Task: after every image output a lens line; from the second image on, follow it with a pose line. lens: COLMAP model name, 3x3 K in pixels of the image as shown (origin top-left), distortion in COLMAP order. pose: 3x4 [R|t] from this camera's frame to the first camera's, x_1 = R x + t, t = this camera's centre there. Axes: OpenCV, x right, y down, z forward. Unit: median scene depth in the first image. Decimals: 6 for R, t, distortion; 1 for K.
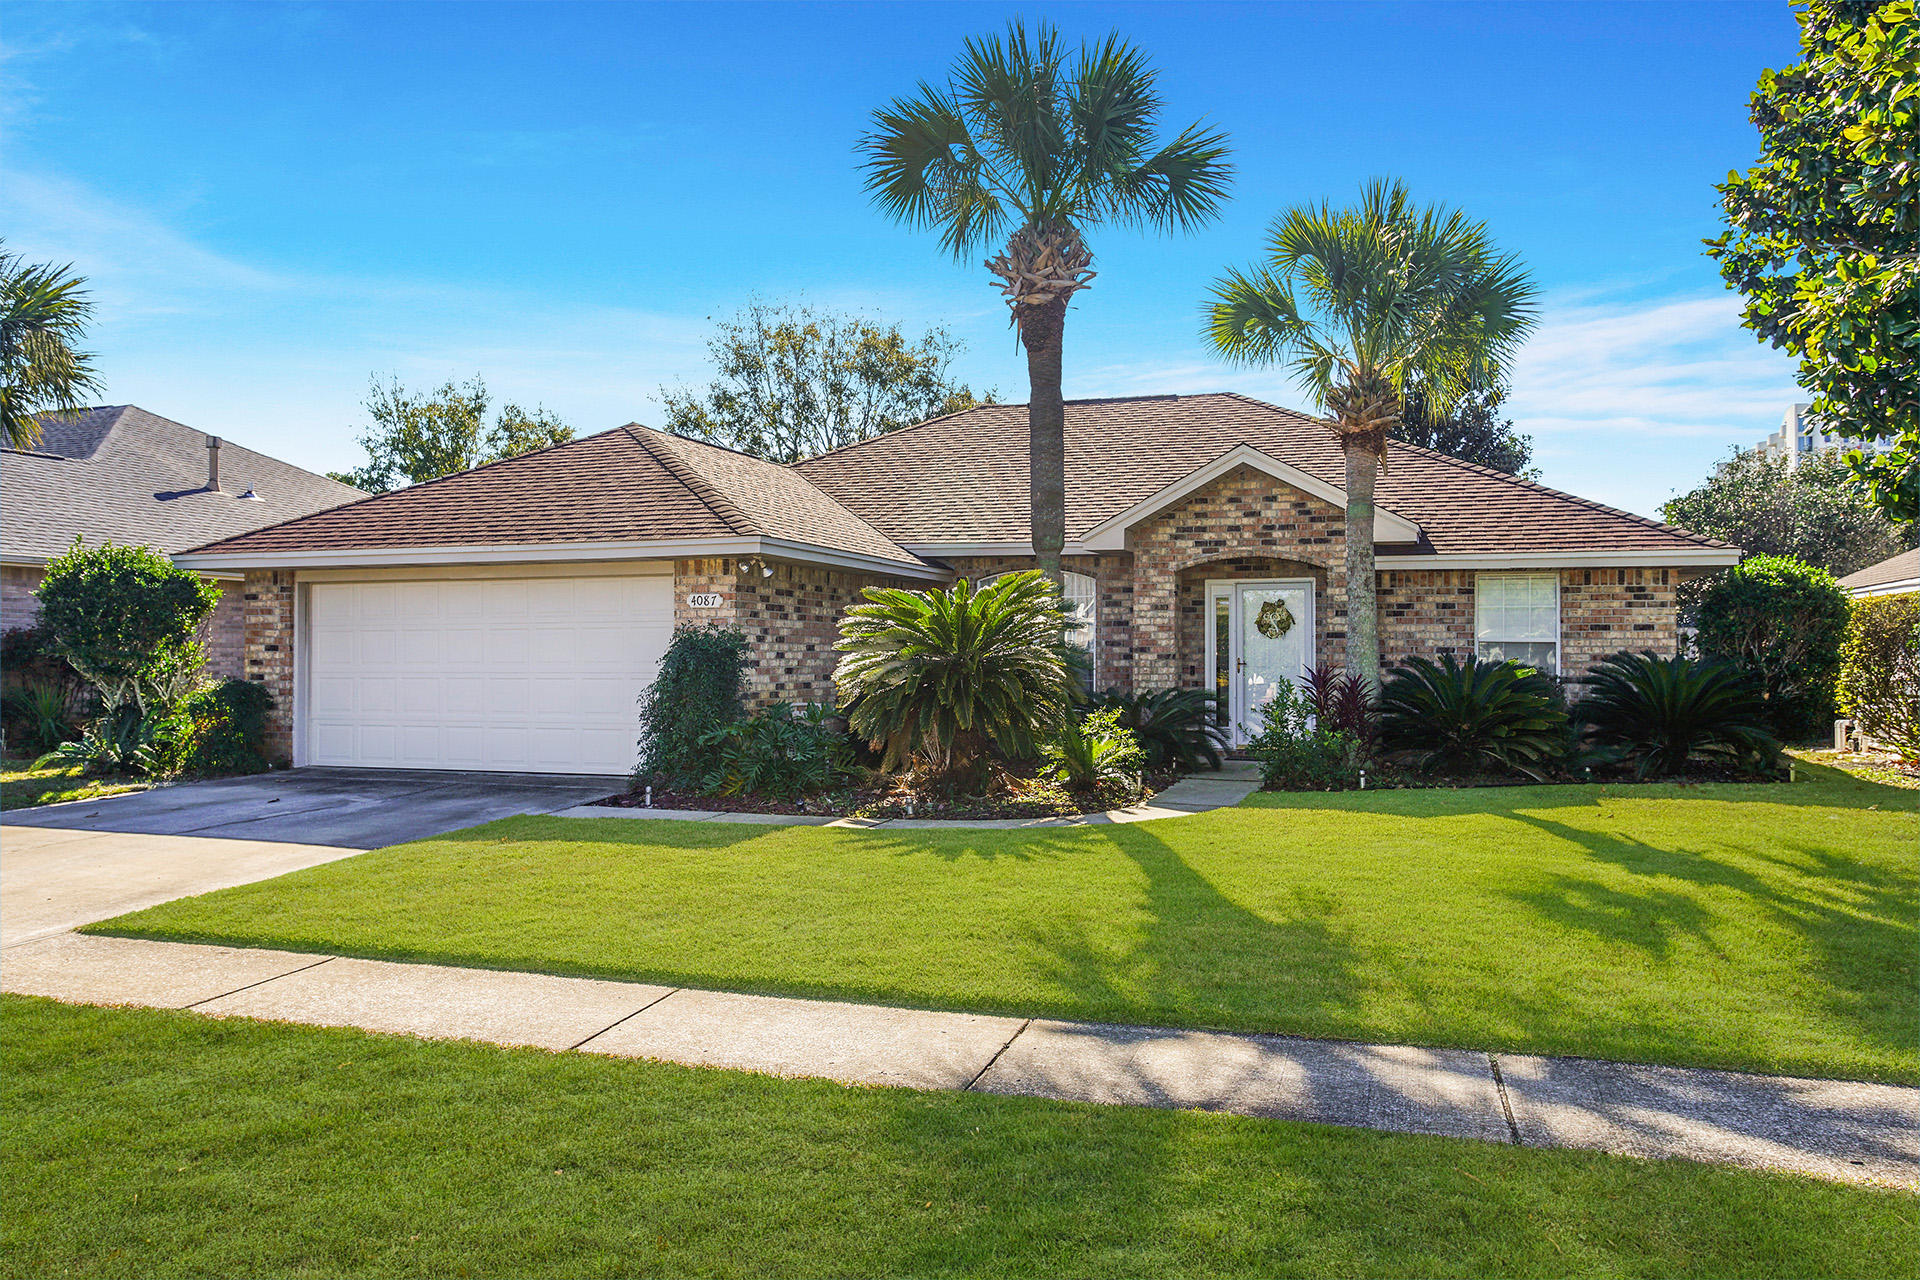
lens RADIAL K [[1471.7, 0, 960.0], [0, 1471.7, 640.0], [0, 0, 1]] dist [-0.086588, 0.075153]
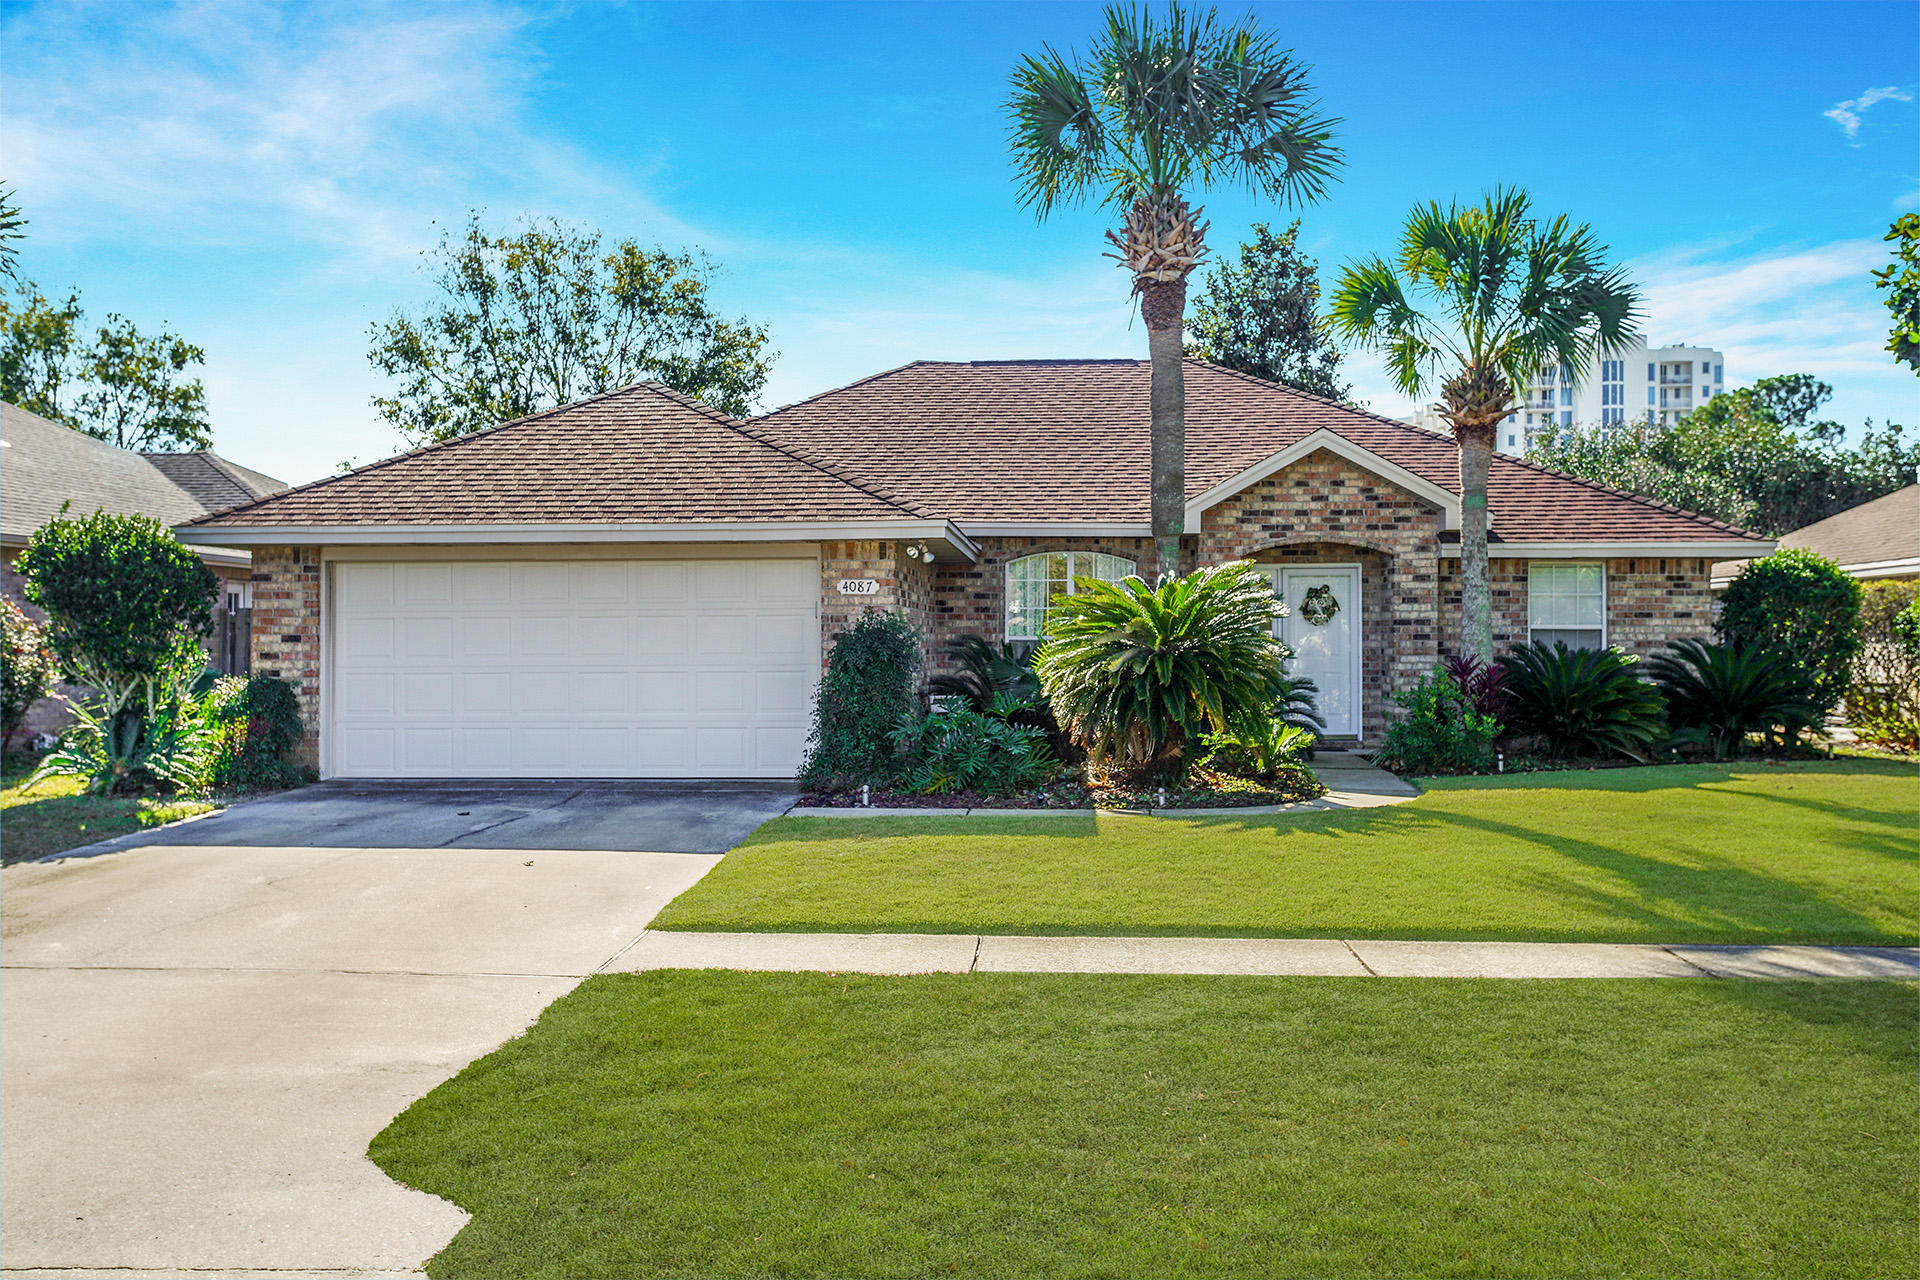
lens RADIAL K [[1867.6, 0, 960.0], [0, 1867.6, 640.0], [0, 0, 1]] dist [-0.060646, 0.003227]
pose [[0.962691, -0.003077, 0.270584, -0.387839], [-0.000026, 0.999934, 0.011463, -0.005978], [-0.270602, -0.011042, 0.962628, -0.140044]]
